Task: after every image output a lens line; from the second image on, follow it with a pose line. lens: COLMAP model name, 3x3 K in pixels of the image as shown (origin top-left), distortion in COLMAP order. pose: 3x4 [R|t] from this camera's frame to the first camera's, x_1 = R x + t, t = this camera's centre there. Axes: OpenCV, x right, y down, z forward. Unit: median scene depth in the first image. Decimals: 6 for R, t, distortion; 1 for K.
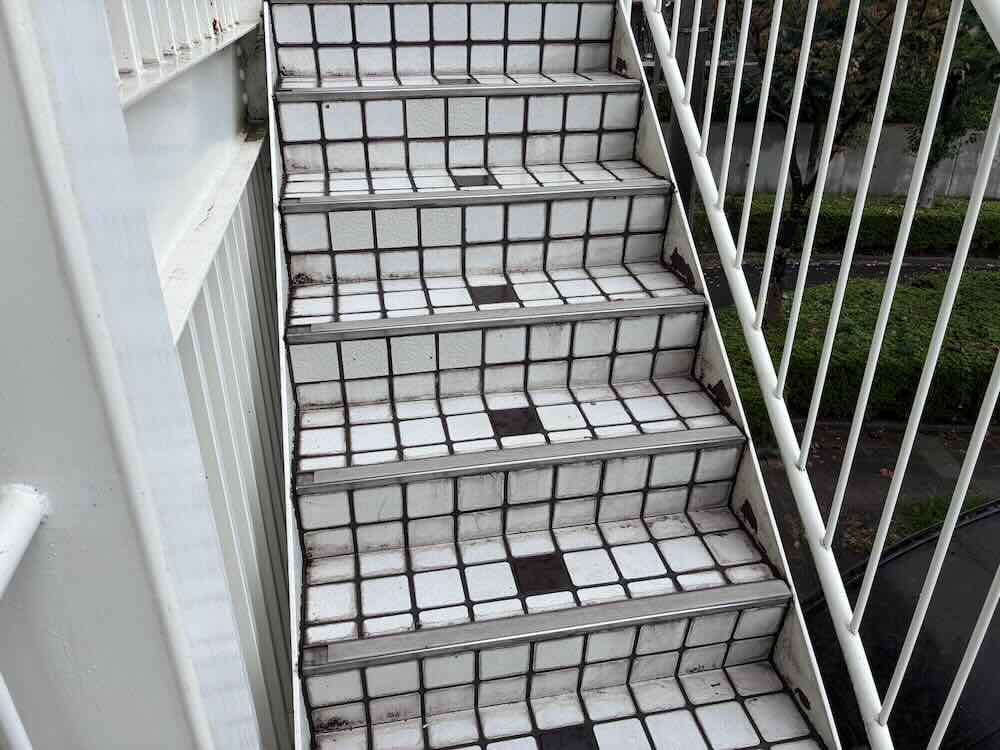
lens RADIAL K [[741.1, 0, 500.2], [0, 741.1, 376.7], [0, 0, 1]] dist [0.066394, -0.104736]
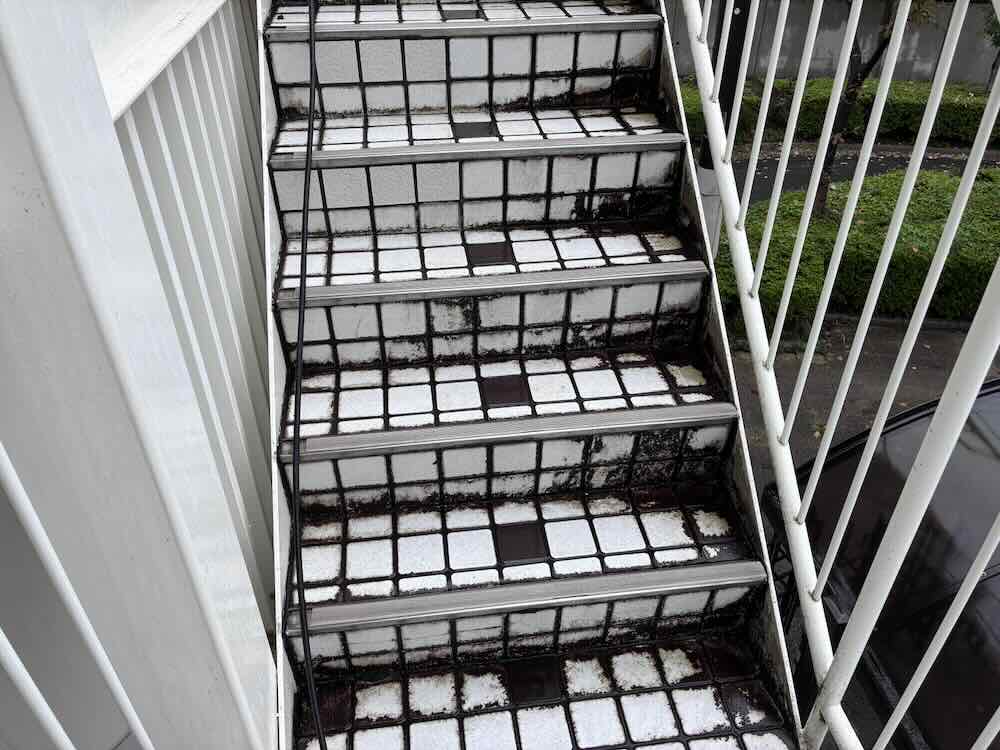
lens RADIAL K [[741.1, 0, 500.2], [0, 741.1, 376.7], [0, 0, 1]] dist [0.066394, -0.104736]
pose [[0.998084, 0.030723, -0.053699, 0.093229], [-0.023090, 0.990249, 0.137383, 0.085059], [0.057396, -0.135880, 0.989061, -0.054570]]
